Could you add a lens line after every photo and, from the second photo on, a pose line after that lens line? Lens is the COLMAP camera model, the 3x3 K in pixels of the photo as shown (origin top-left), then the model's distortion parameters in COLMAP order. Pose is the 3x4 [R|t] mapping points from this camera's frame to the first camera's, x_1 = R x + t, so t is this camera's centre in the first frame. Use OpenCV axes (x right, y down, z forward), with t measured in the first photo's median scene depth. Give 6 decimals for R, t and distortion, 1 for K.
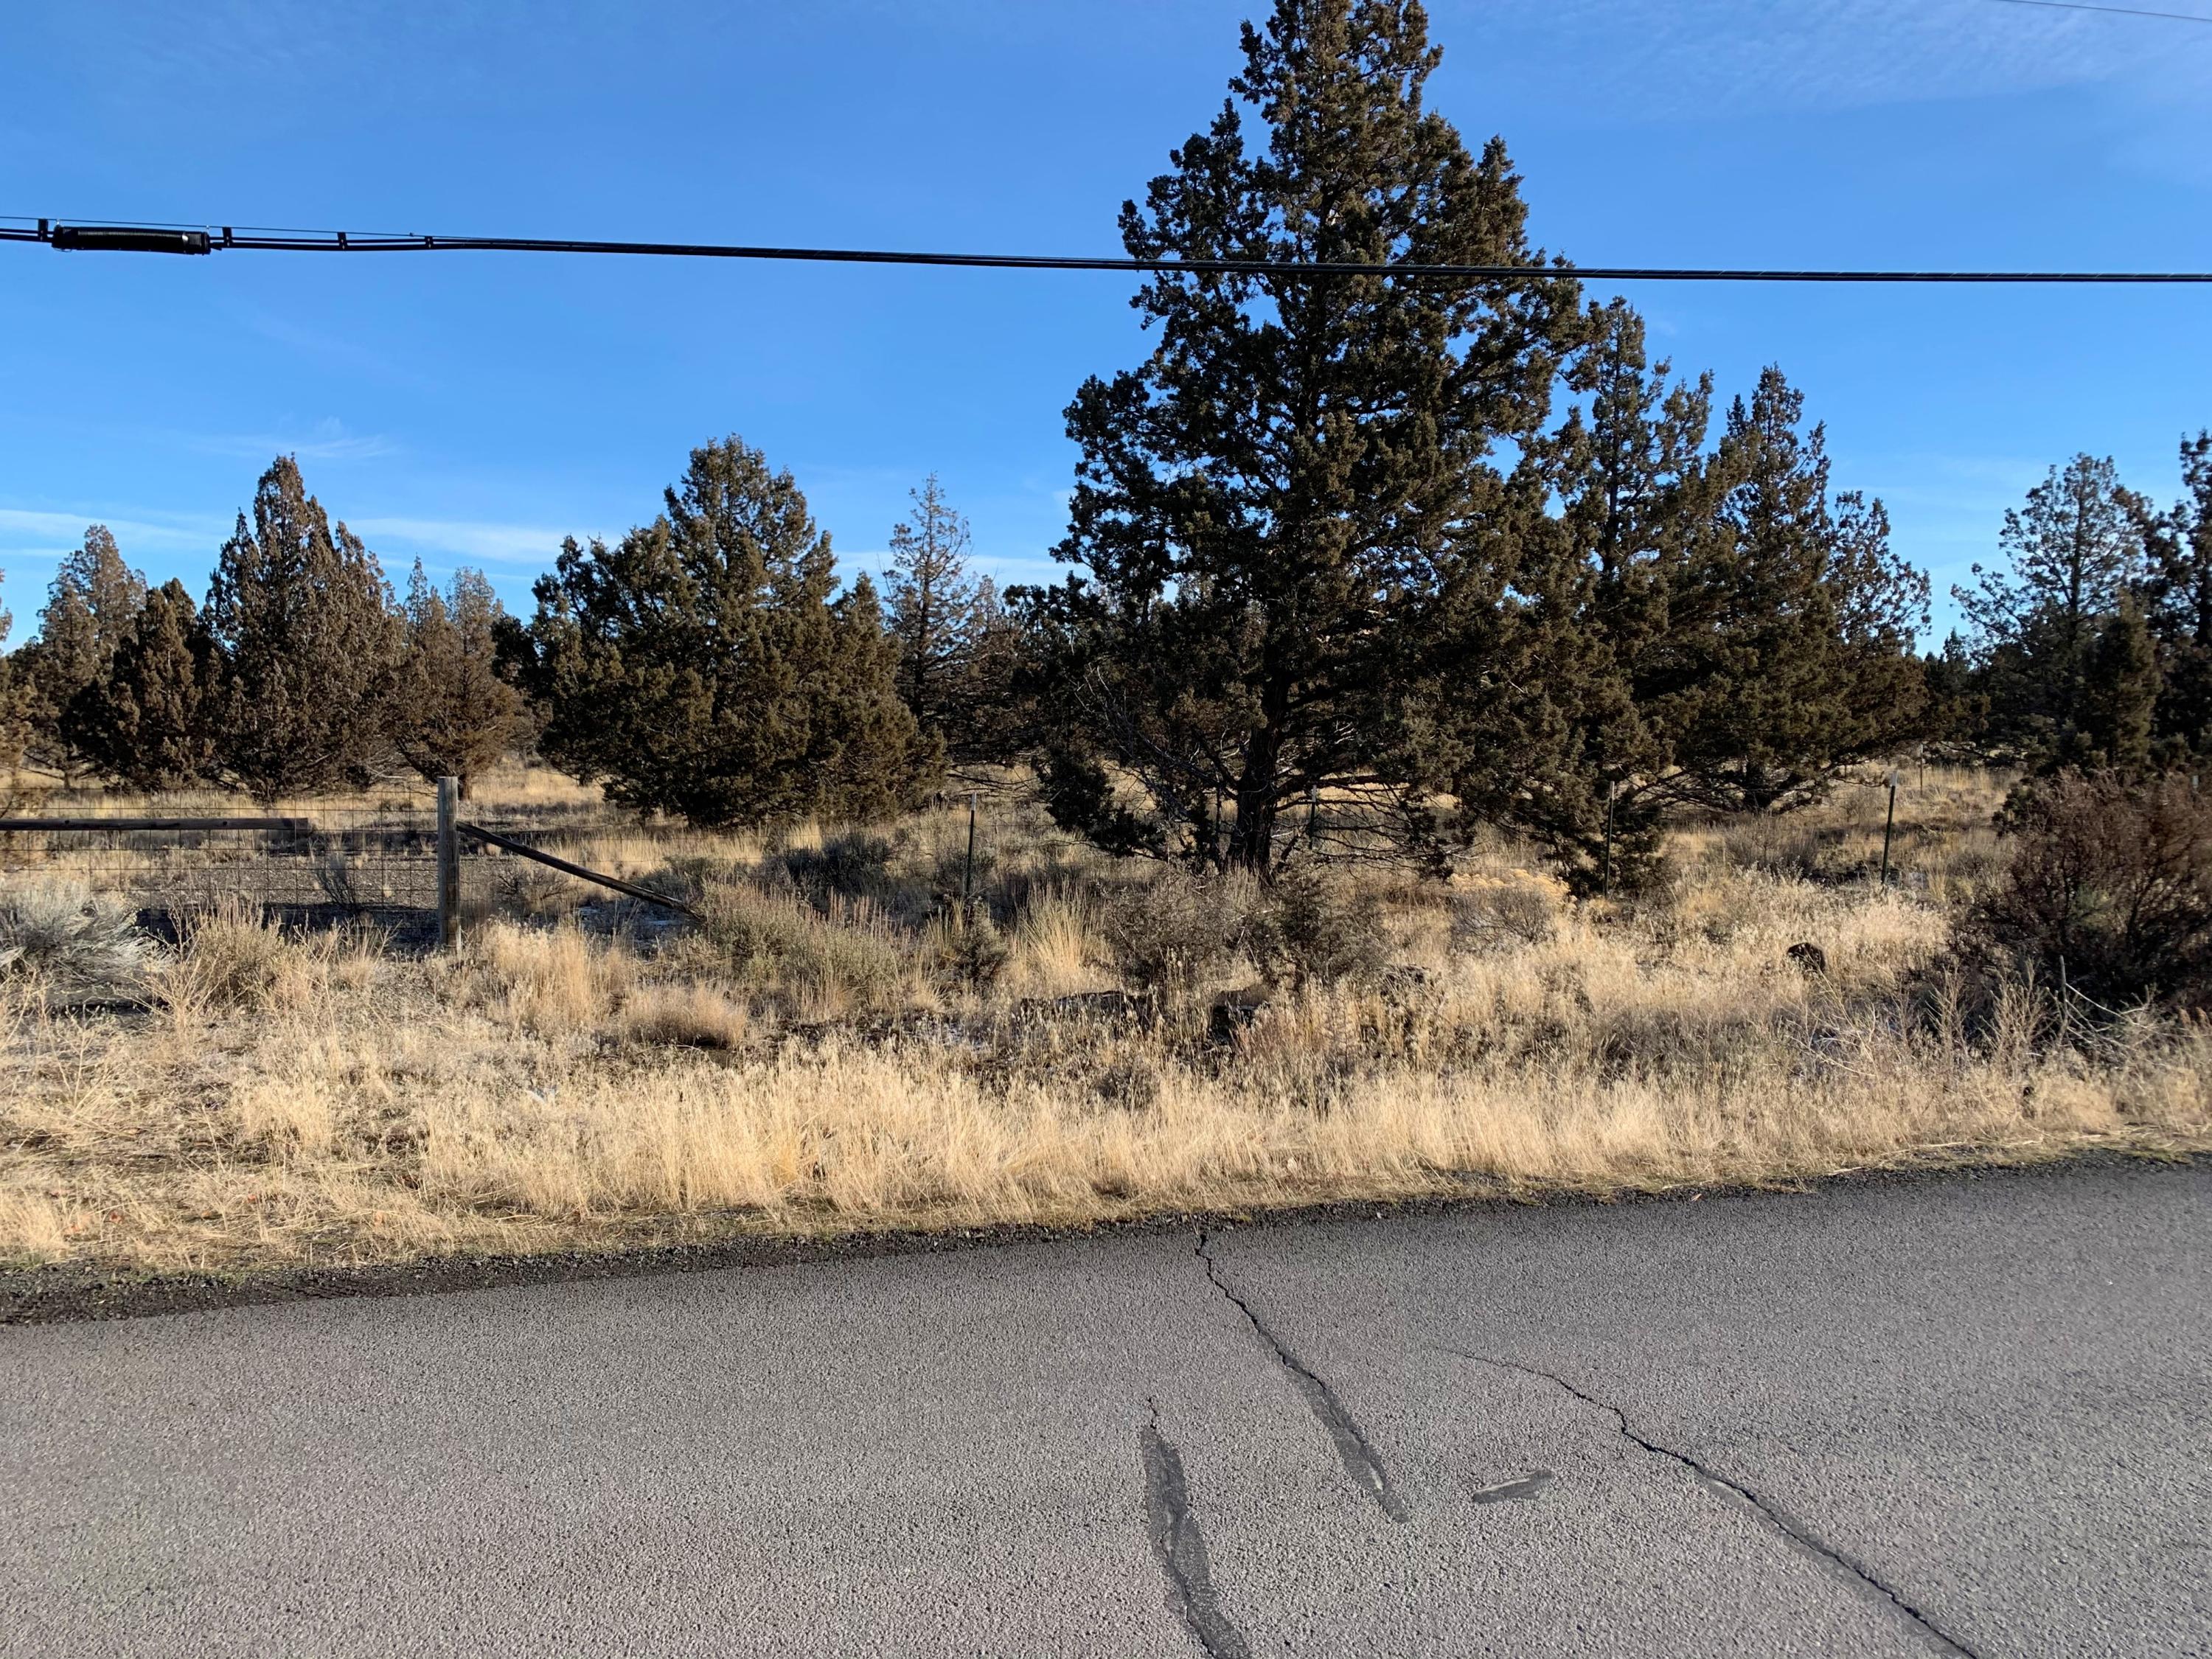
lens RADIAL K [[1660.5, 0, 1110.0], [0, 1660.5, 814.5], [0, 0, 1]] dist [-0.020113, 0.000040]
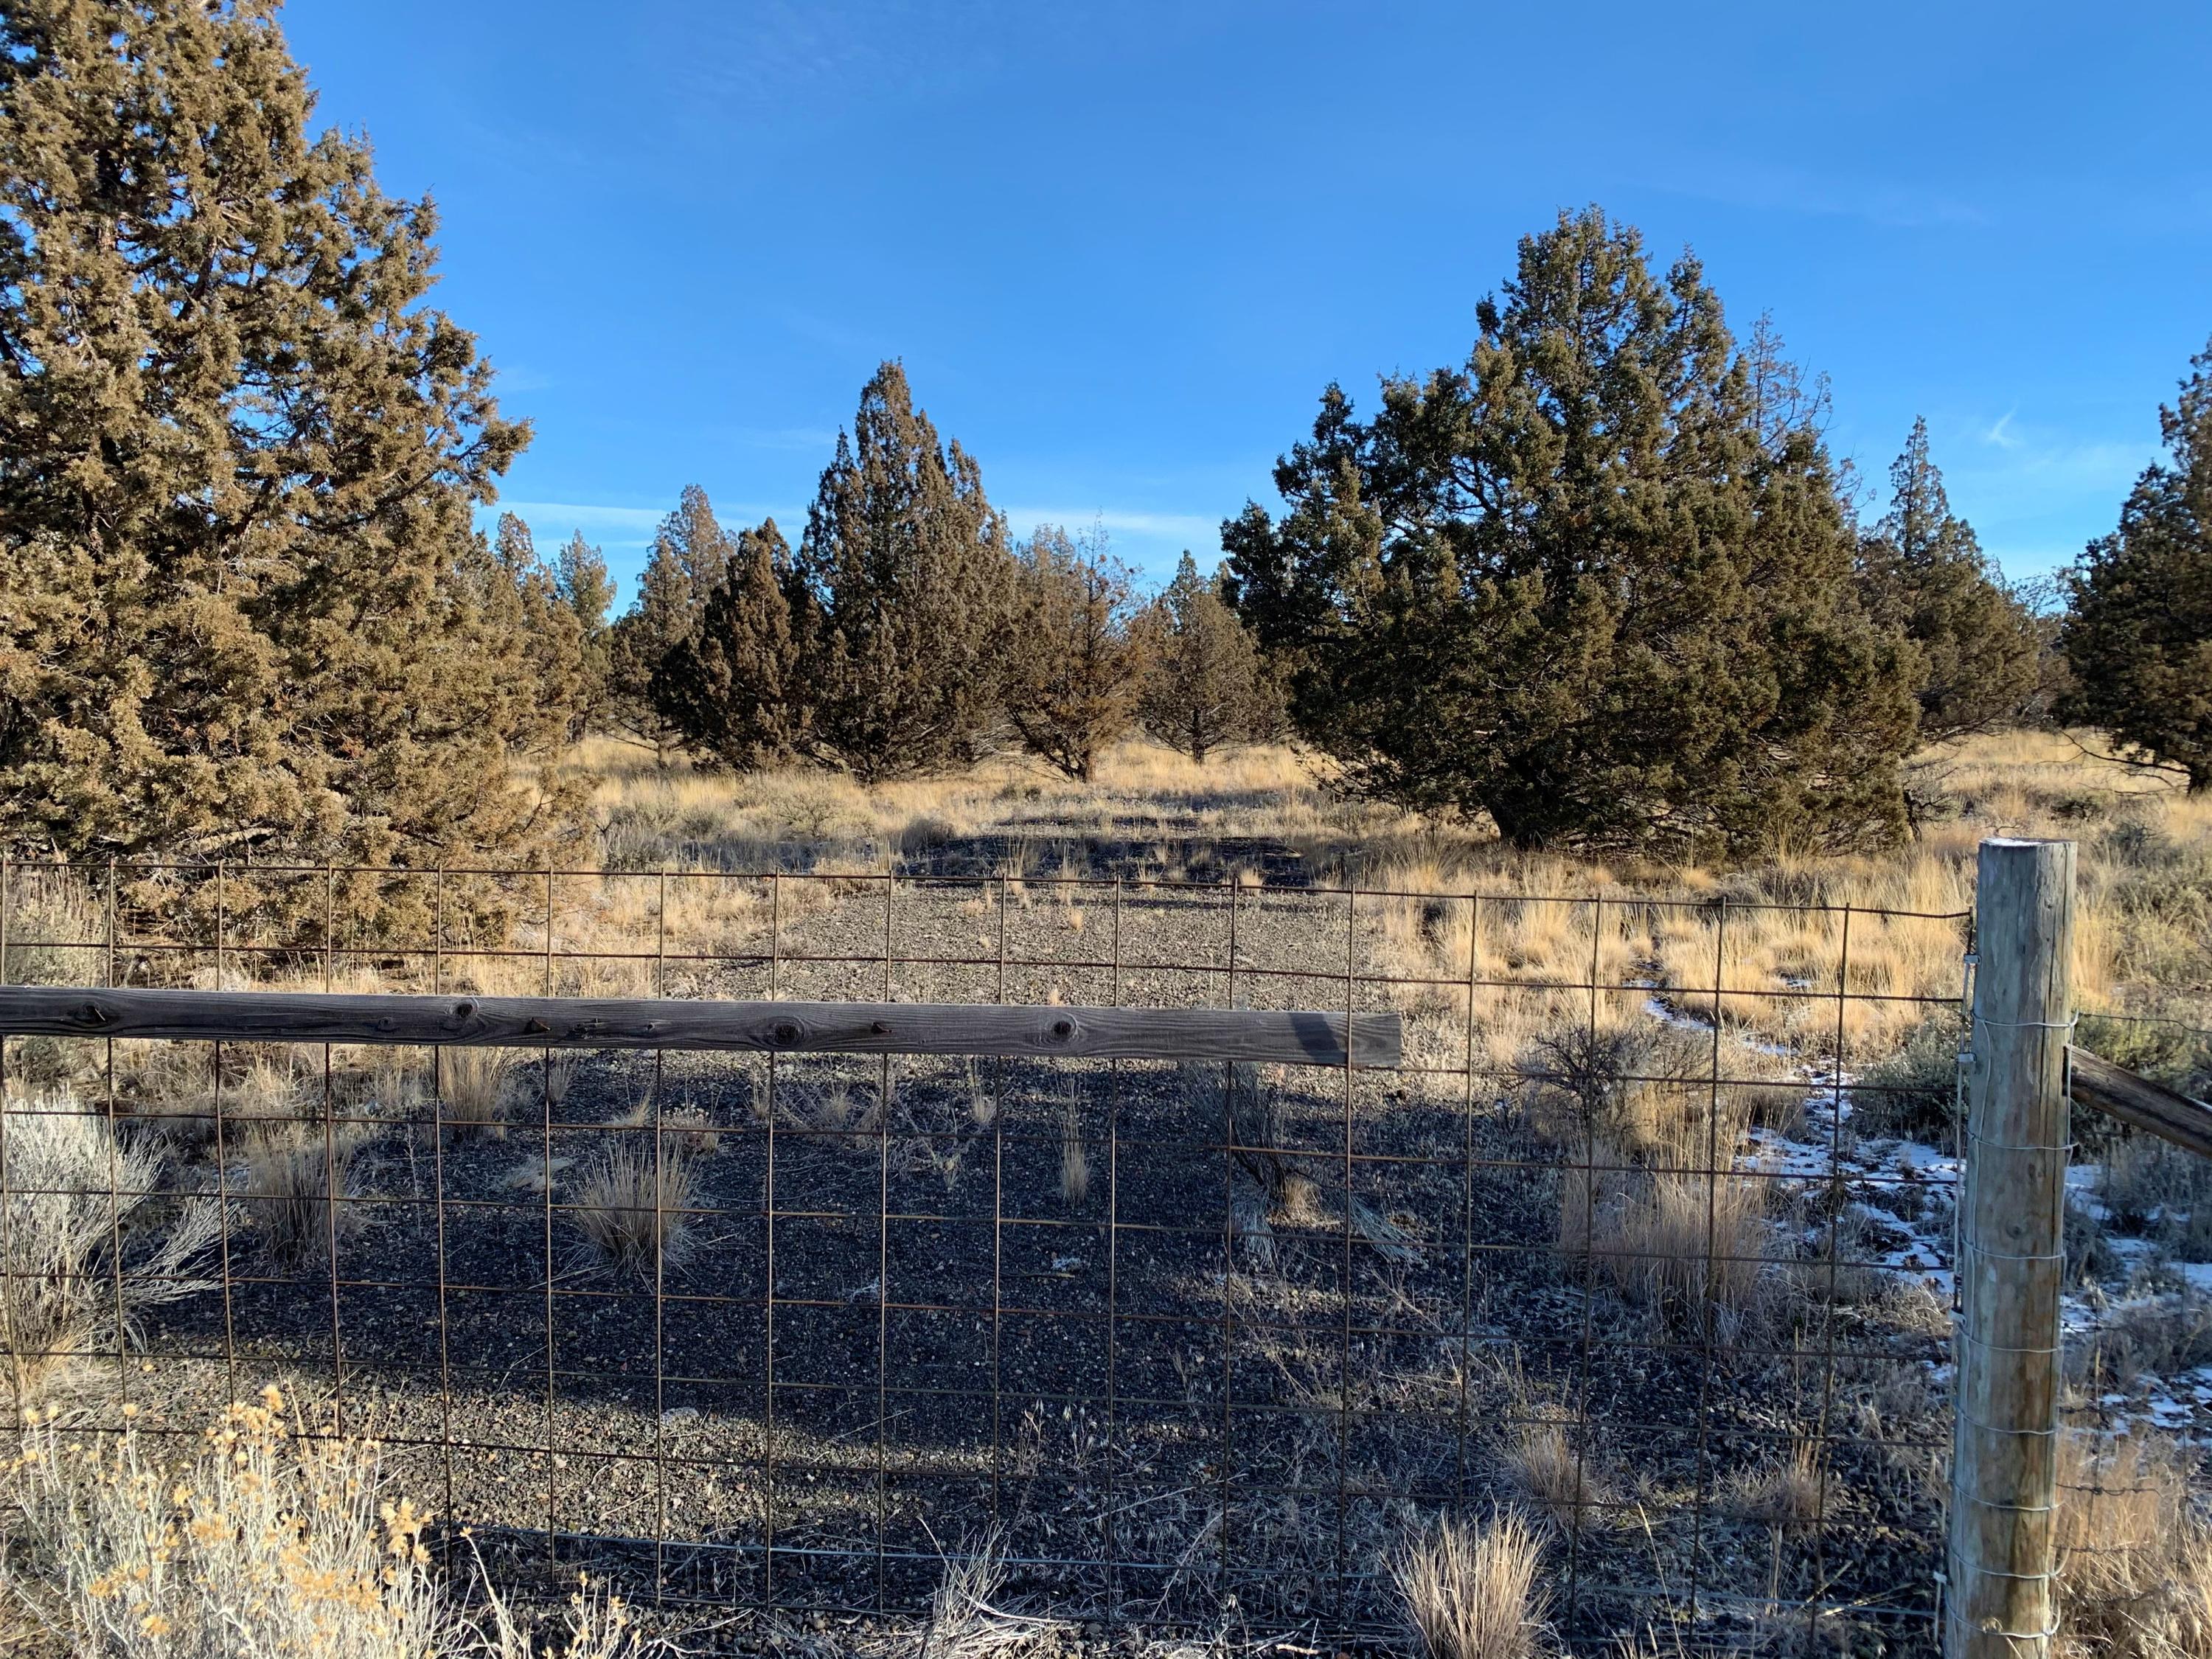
lens RADIAL K [[1682.7, 0, 1112.4], [0, 1682.7, 824.9], [0, 0, 1]] dist [0.066242, -0.068104]
pose [[0.952184, 0.019830, -0.304881, -0.142088], [-0.013072, 0.999622, 0.024189, -0.008905], [0.305245, -0.019047, 0.952083, 0.242606]]
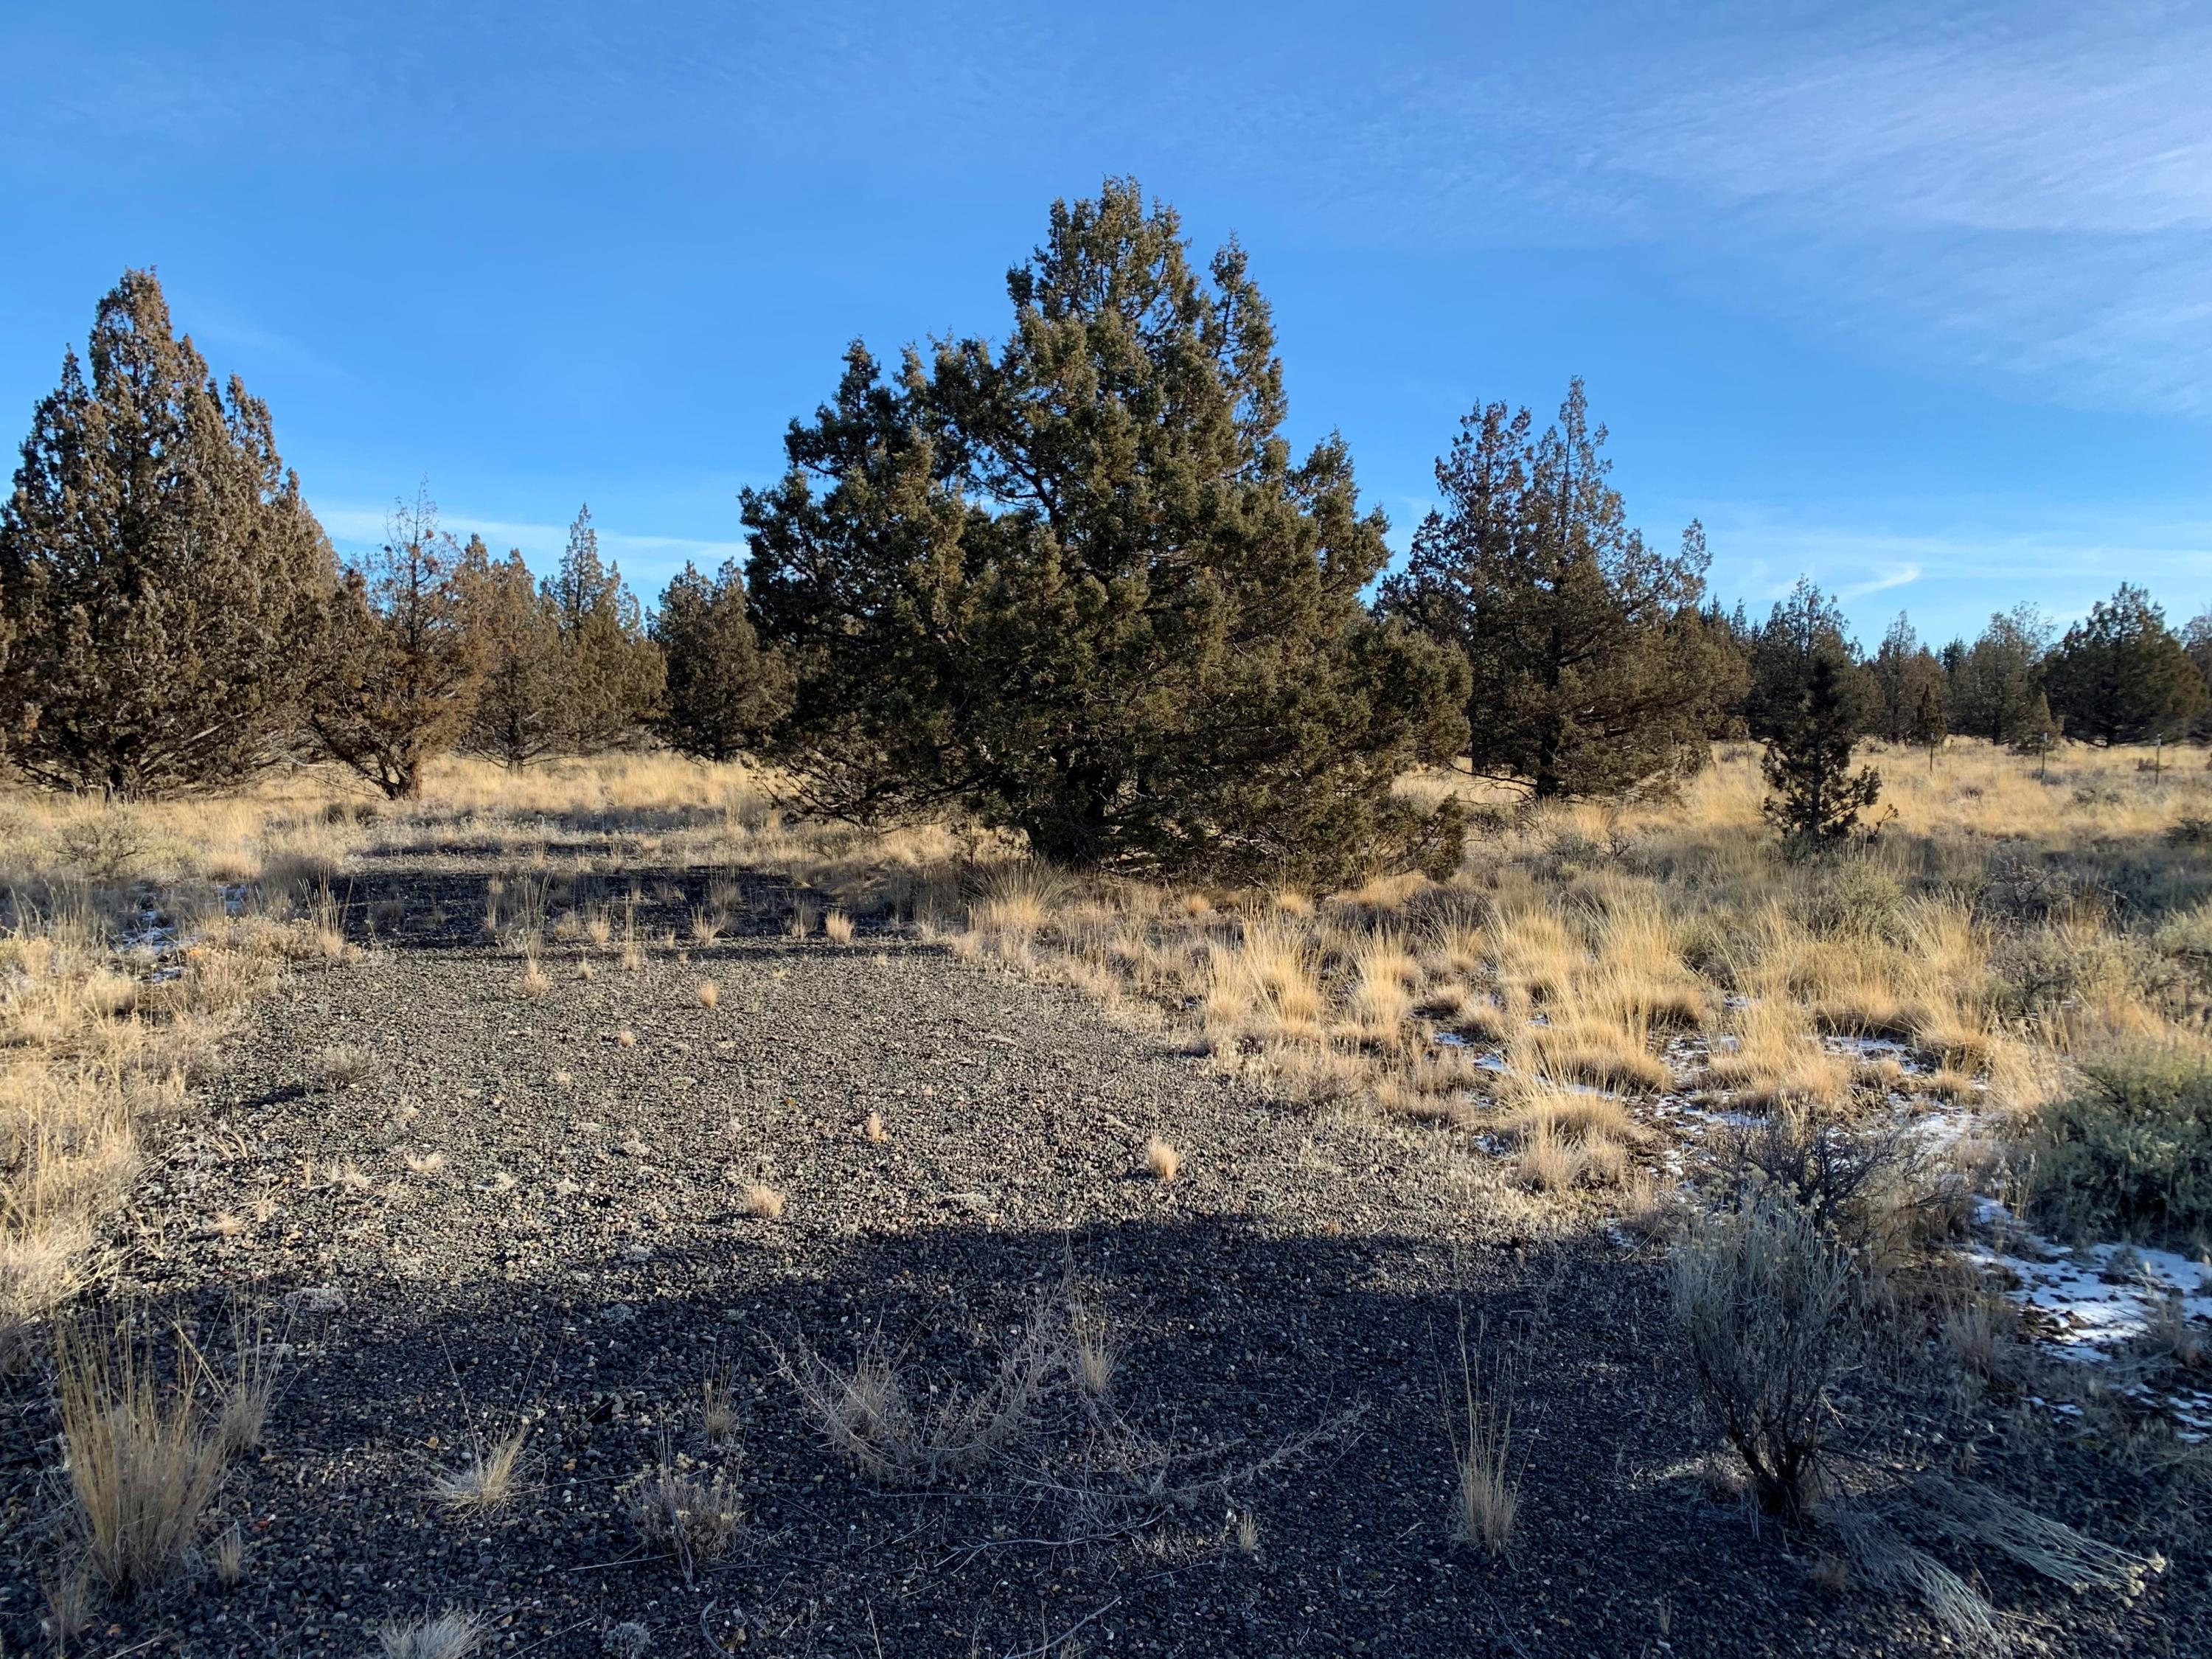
lens RADIAL K [[1682.7, 0, 1112.4], [0, 1682.7, 824.9], [0, 0, 1]] dist [0.066242, -0.068104]
pose [[0.991961, 0.003713, 0.126491, -0.216764], [-0.005677, 0.999869, 0.015174, -0.011545], [-0.126418, -0.015770, 0.991852, 0.297583]]
